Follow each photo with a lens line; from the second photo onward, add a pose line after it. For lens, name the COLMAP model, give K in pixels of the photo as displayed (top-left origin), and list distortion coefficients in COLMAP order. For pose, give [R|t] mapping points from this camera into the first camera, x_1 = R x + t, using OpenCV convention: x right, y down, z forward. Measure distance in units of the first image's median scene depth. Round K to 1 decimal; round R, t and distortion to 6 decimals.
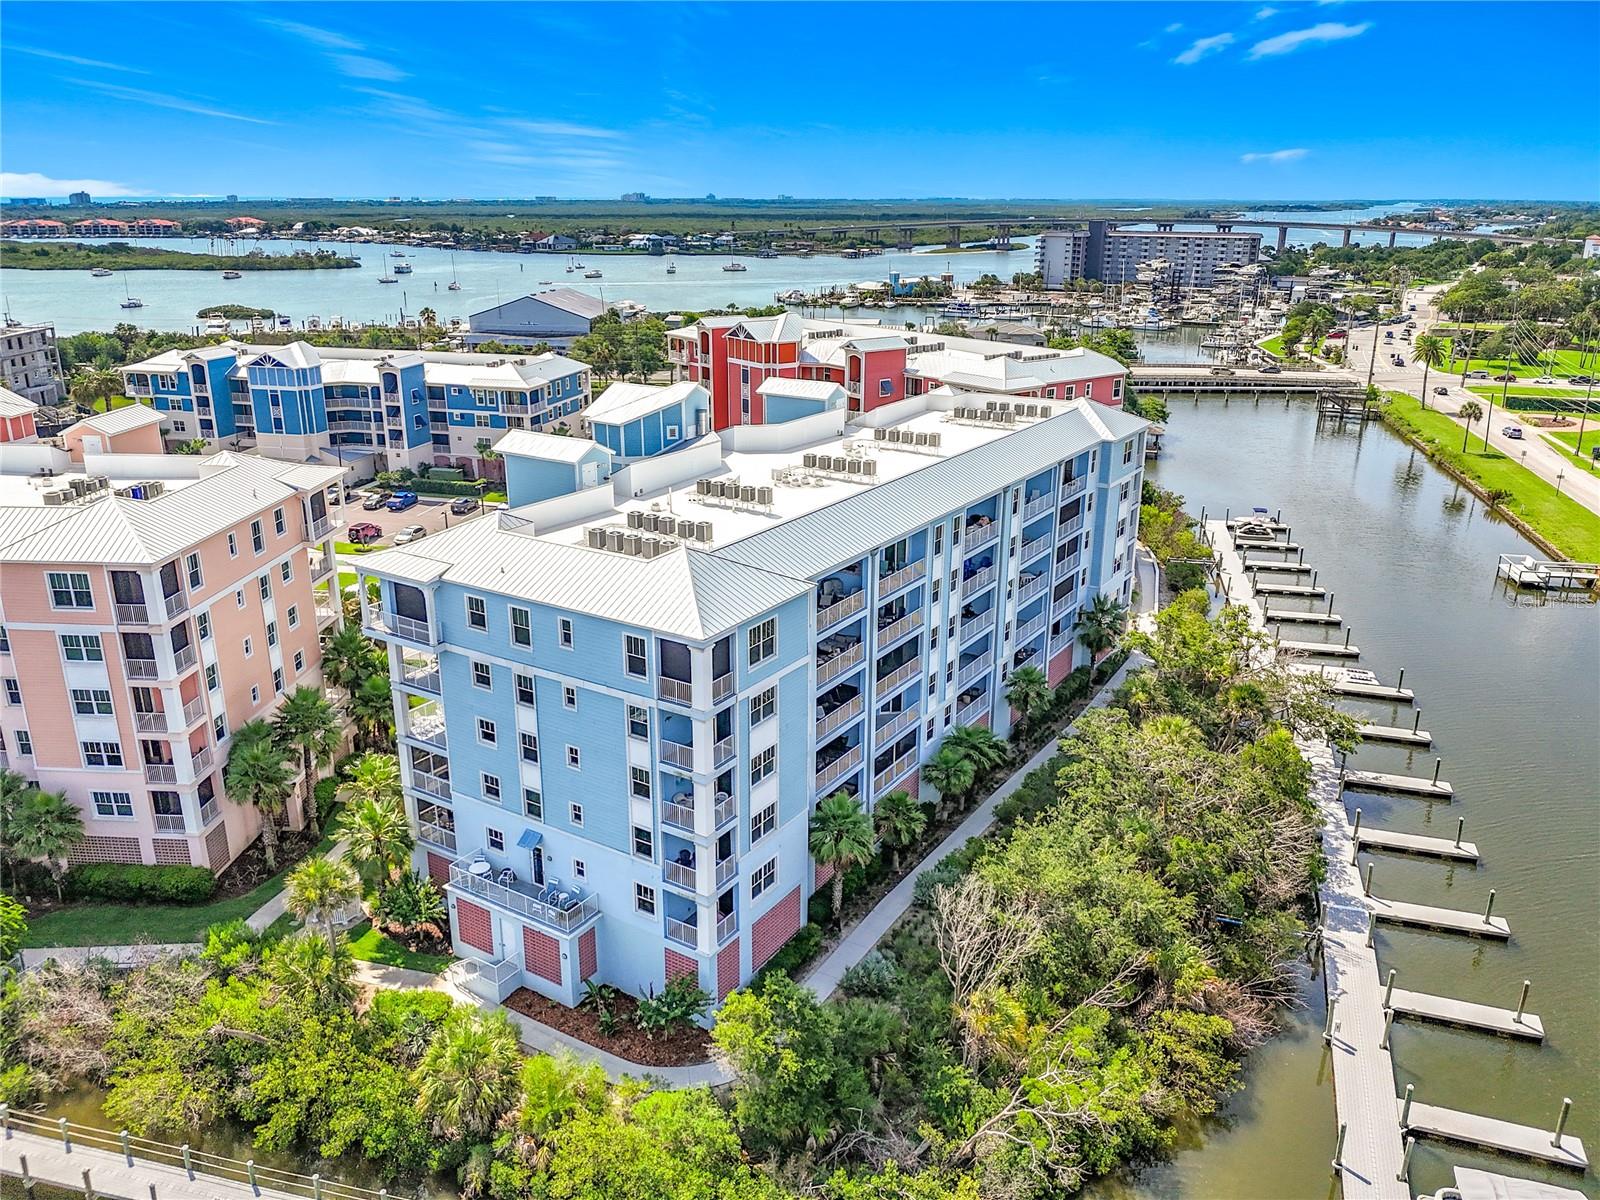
lens RADIAL K [[1210.0, 0, 817.8], [0, 1210.0, 570.2], [0, 0, 1]] dist [0.033427, -0.065708]
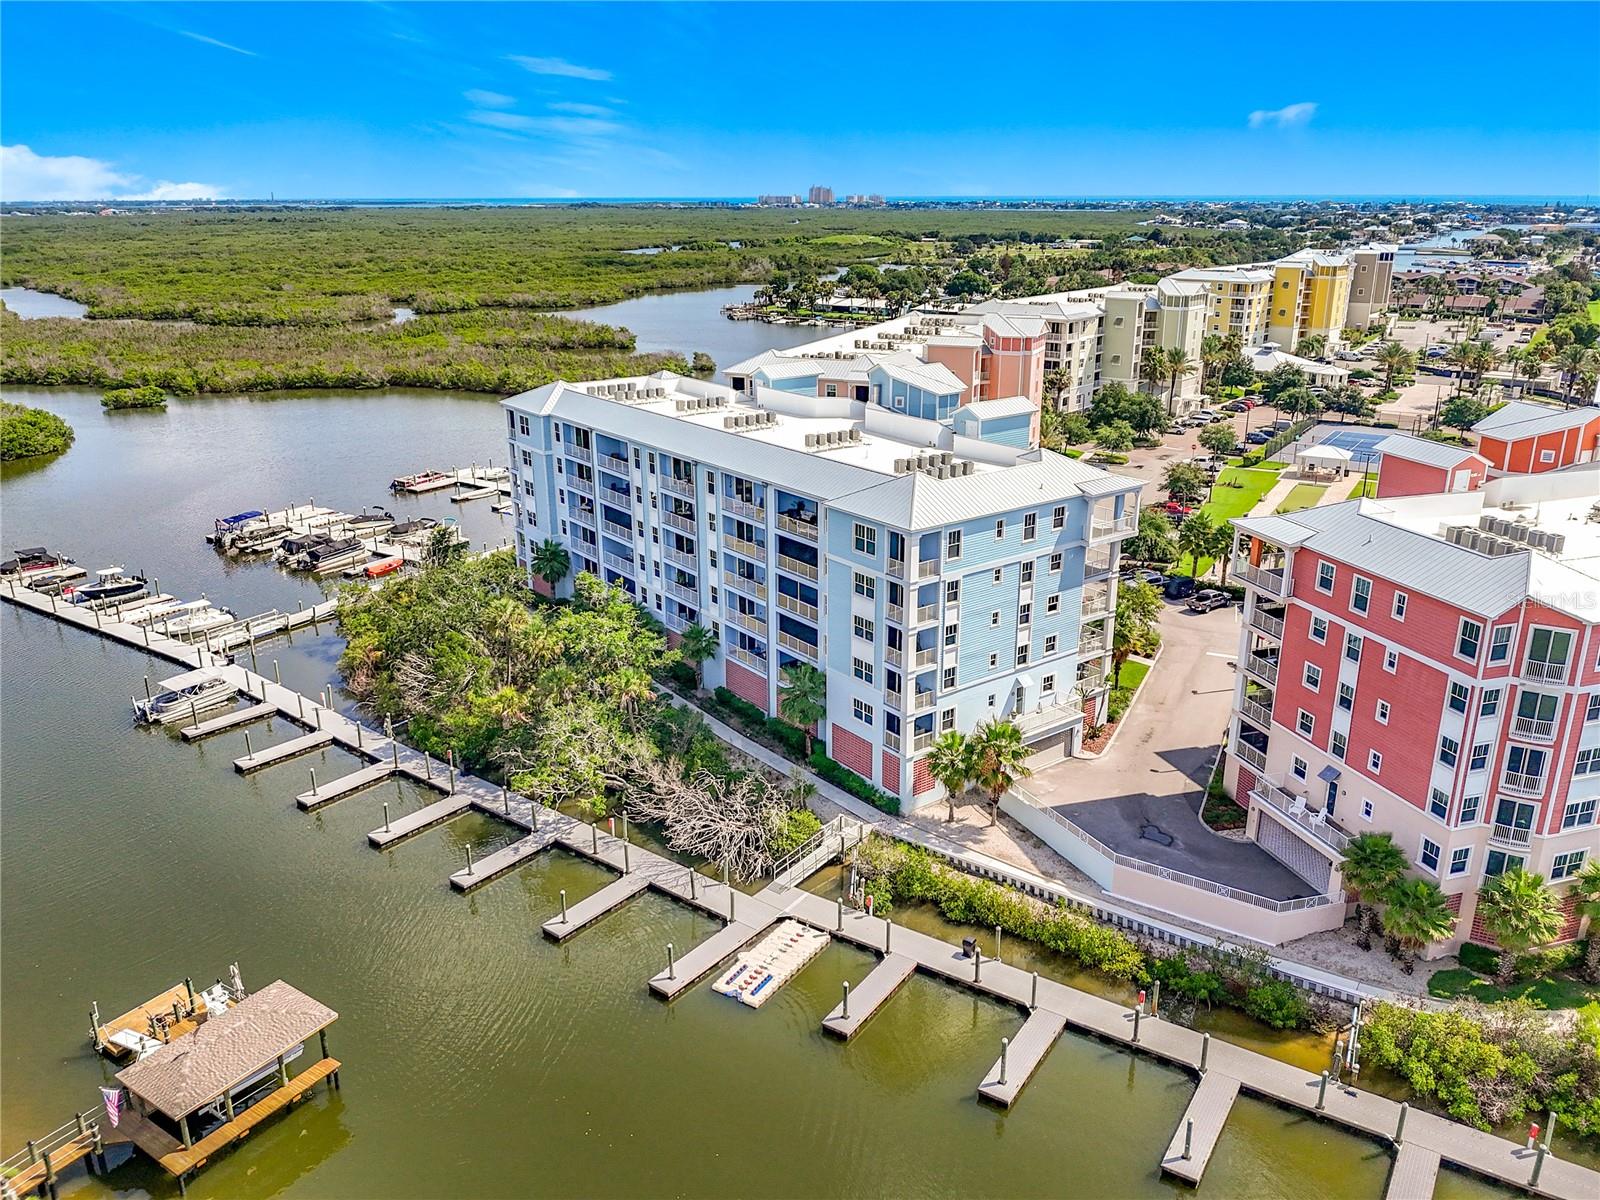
lens RADIAL K [[1210.0, 0, 814.3], [0, 1210.0, 601.0], [0, 0, 1]] dist [0.033427, -0.065708]
pose [[-0.343364, 0.295614, -0.891467, 0.650005], [-0.278078, 0.874619, 0.397134, -0.242116], [0.897092, 0.384259, -0.218109, 0.749999]]
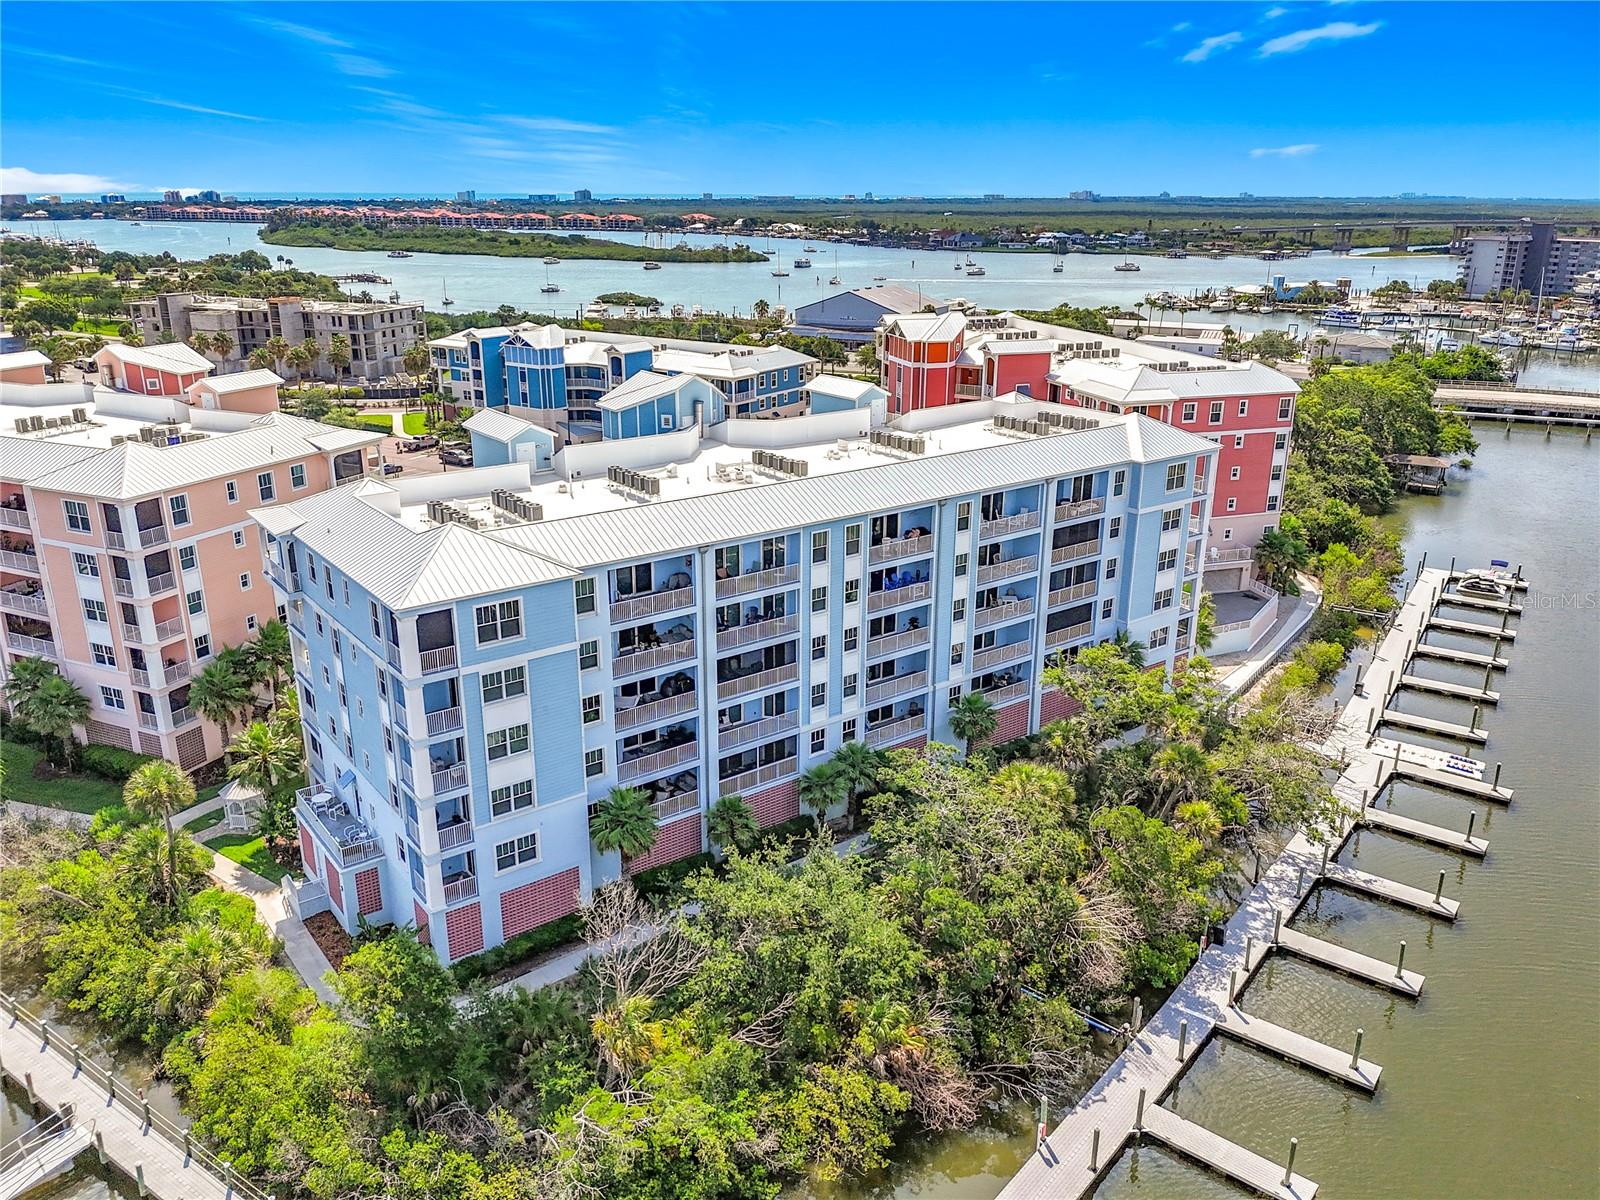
lens RADIAL K [[1210.0, 0, 816.4], [0, 1210.0, 592.3], [0, 0, 1]] dist [0.033427, -0.065708]
pose [[0.938333, 0.108203, -0.328364, 0.199817], [-0.102257, 0.994129, 0.035378, -0.010828], [0.330265, 0.000381, 0.943888, 0.042610]]
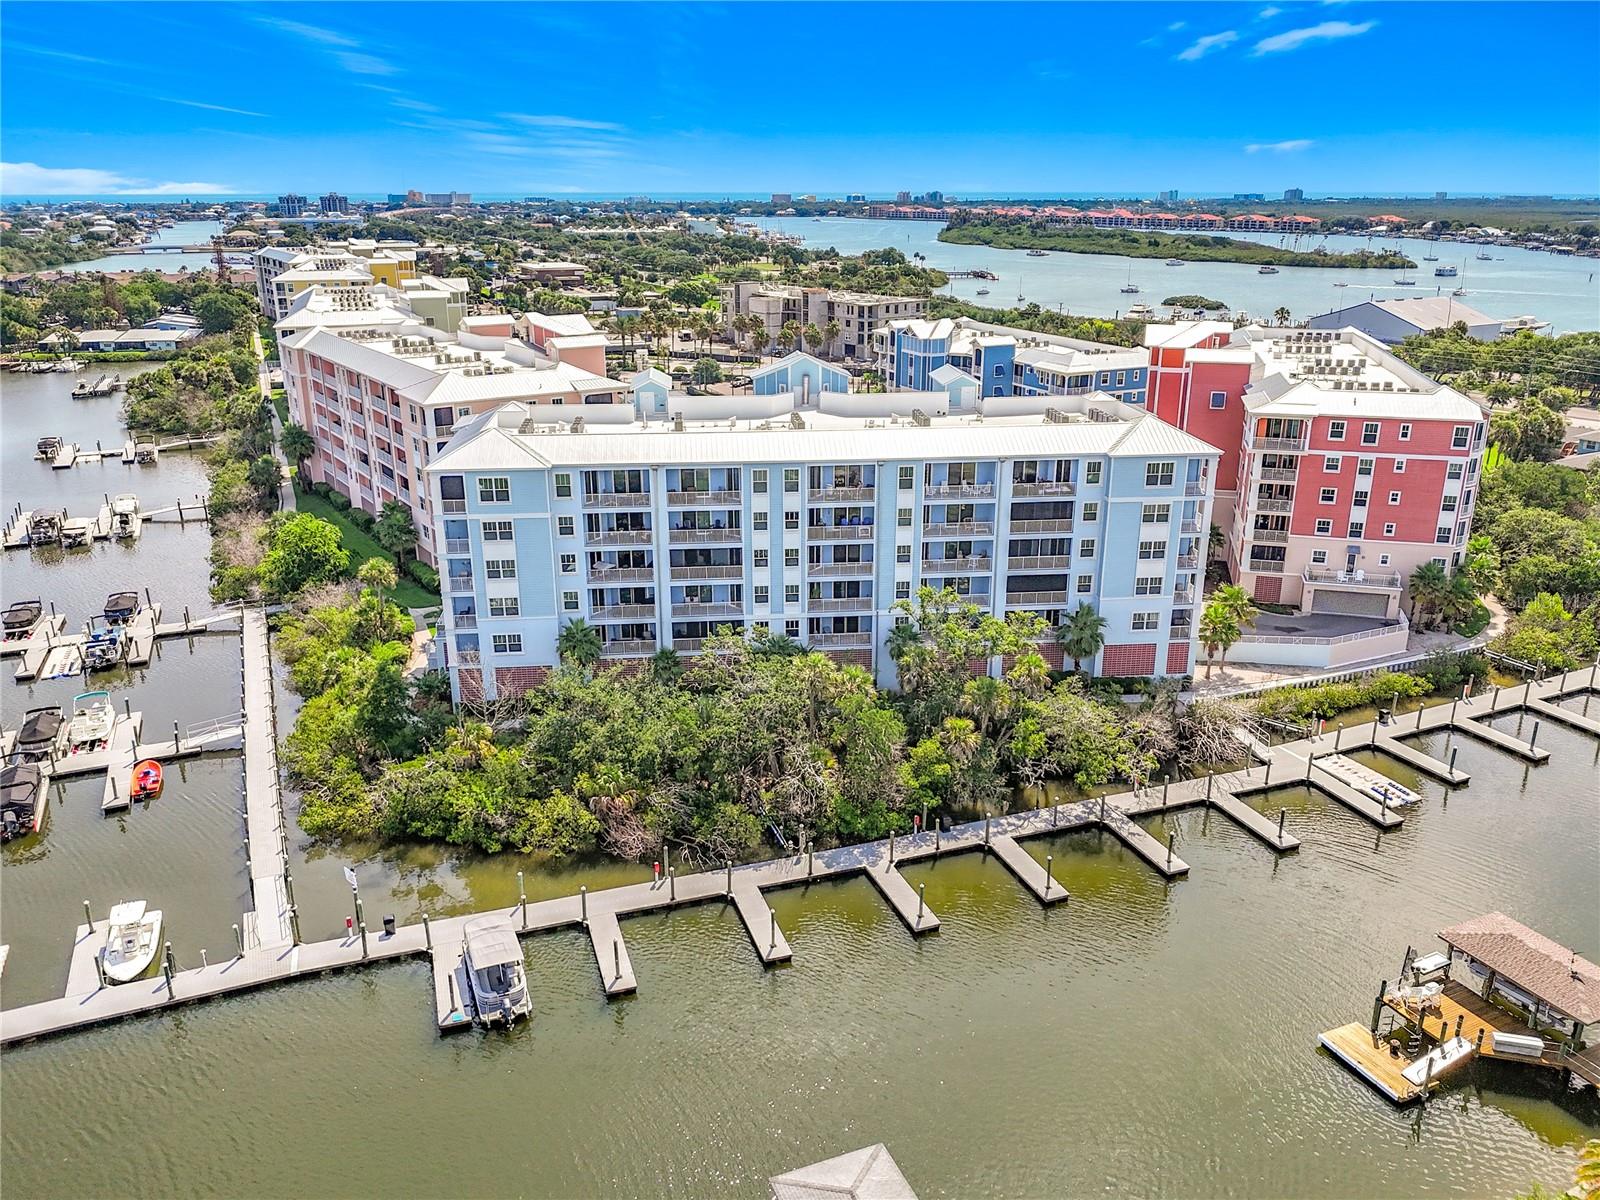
lens RADIAL K [[1210.0, 0, 807.8], [0, 1210.0, 604.7], [0, 0, 1]] dist [0.033427, -0.065708]
pose [[0.616449, 0.250696, -0.746419, 0.542702], [-0.229205, 0.964042, 0.134493, -0.039918], [0.753296, 0.088175, 0.651744, 0.097633]]
